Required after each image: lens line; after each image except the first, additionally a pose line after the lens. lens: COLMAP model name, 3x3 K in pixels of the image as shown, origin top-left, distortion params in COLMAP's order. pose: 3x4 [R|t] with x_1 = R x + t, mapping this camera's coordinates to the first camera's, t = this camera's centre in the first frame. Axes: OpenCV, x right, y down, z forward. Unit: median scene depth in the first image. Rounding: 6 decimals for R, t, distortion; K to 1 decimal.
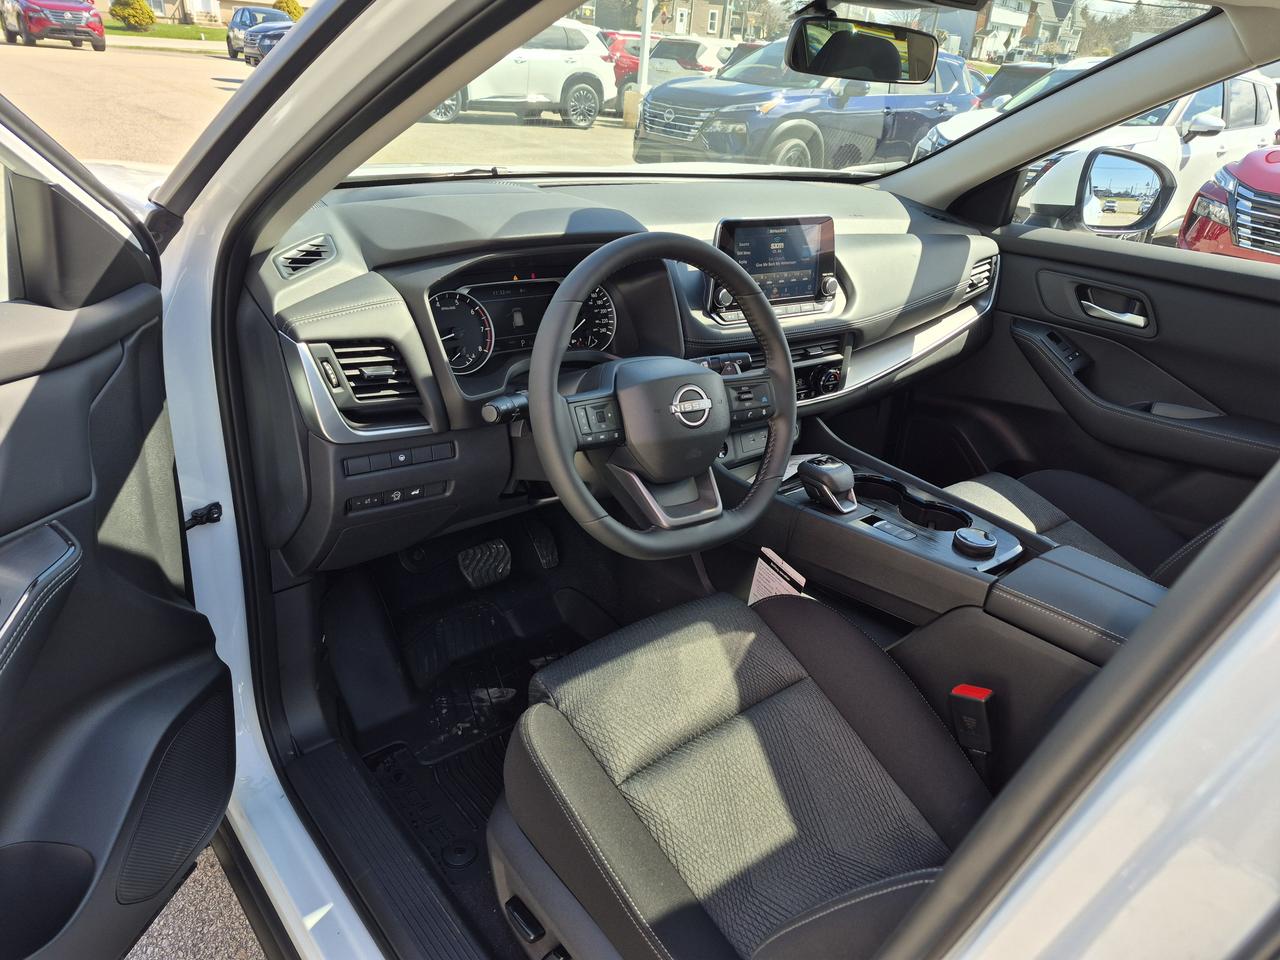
lens RADIAL K [[903.0, 0, 672.7], [0, 903.0, 491.3], [0, 0, 1]] dist [0.045007, -0.030668]
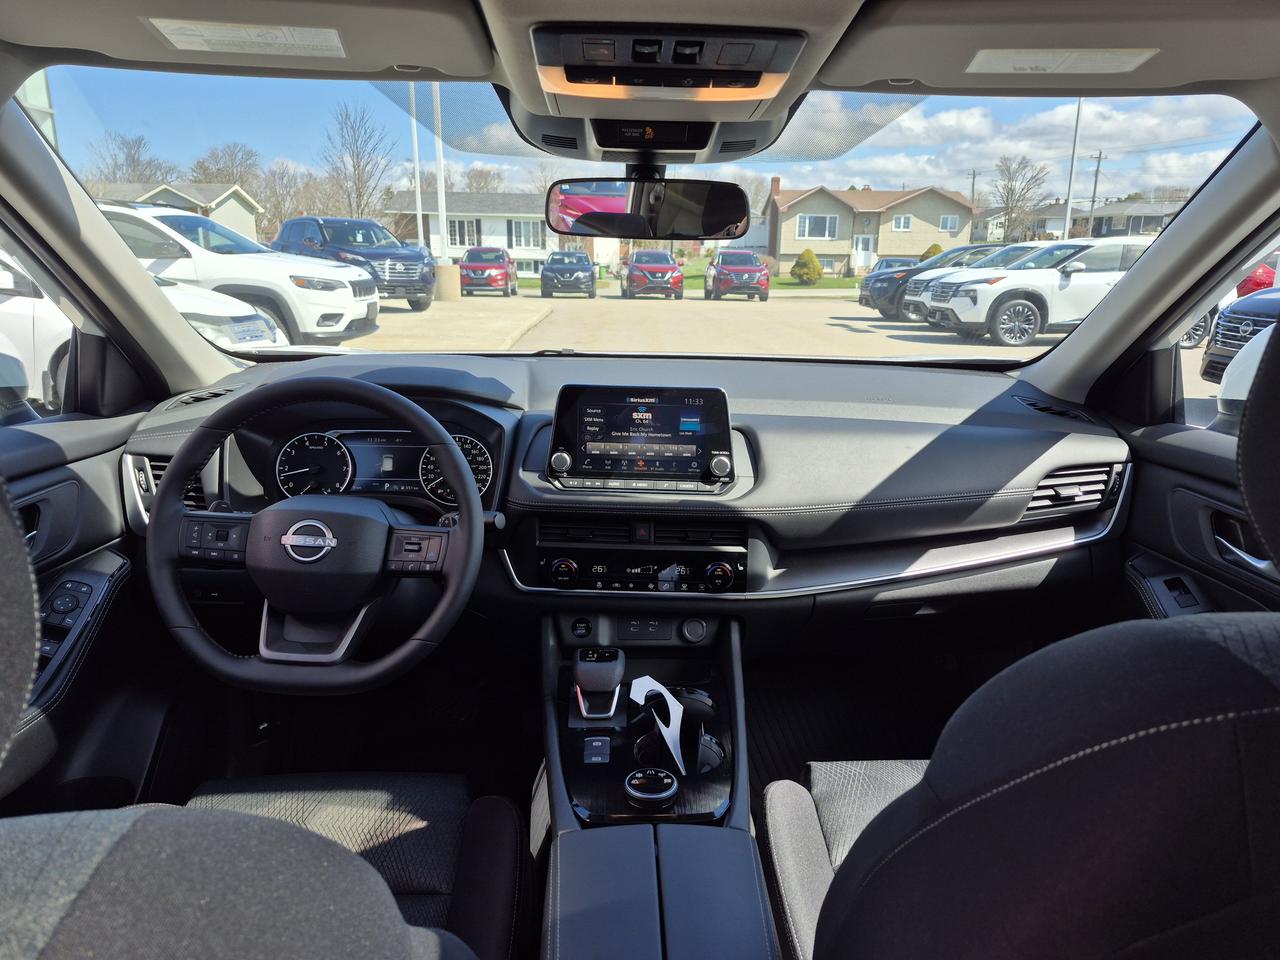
lens RADIAL K [[903.0, 0, 666.2], [0, 903.0, 484.6], [0, 0, 1]] dist [0.045007, -0.030668]
pose [[0.774283, 0.081188, -0.627610, 0.682165], [-0.229265, 0.960354, -0.158612, -0.061308], [0.589851, 0.266700, 0.762199, 0.320104]]
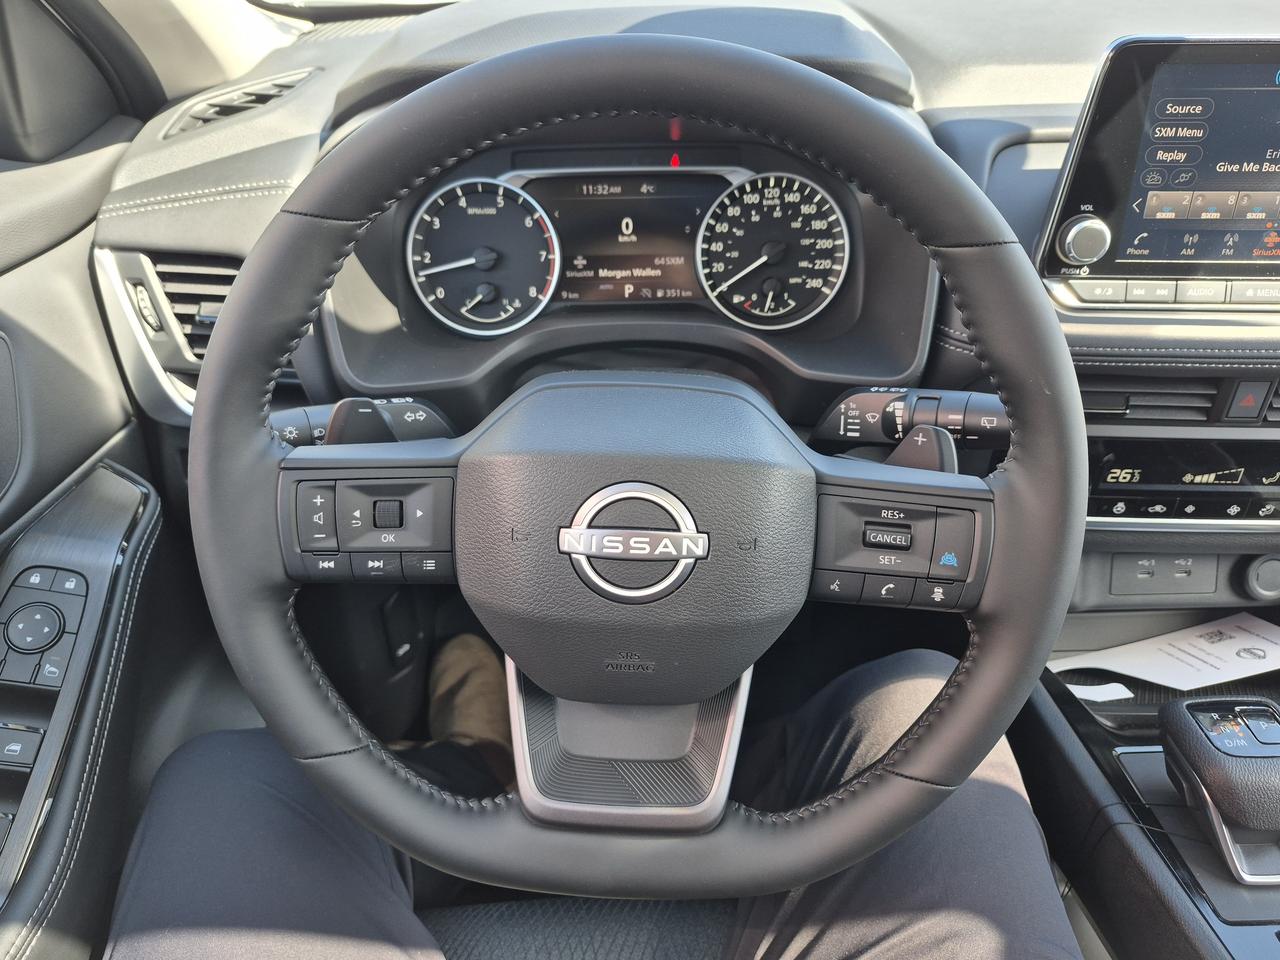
lens RADIAL K [[903.0, 0, 637.5], [0, 903.0, 477.1], [0, 0, 1]] dist [0.045007, -0.030668]
pose [[0.750926, 0.265642, -0.604603, 0.167351], [-0.207621, 0.964071, 0.165711, -0.128828], [0.626900, 0.001091, 0.779099, 0.513038]]
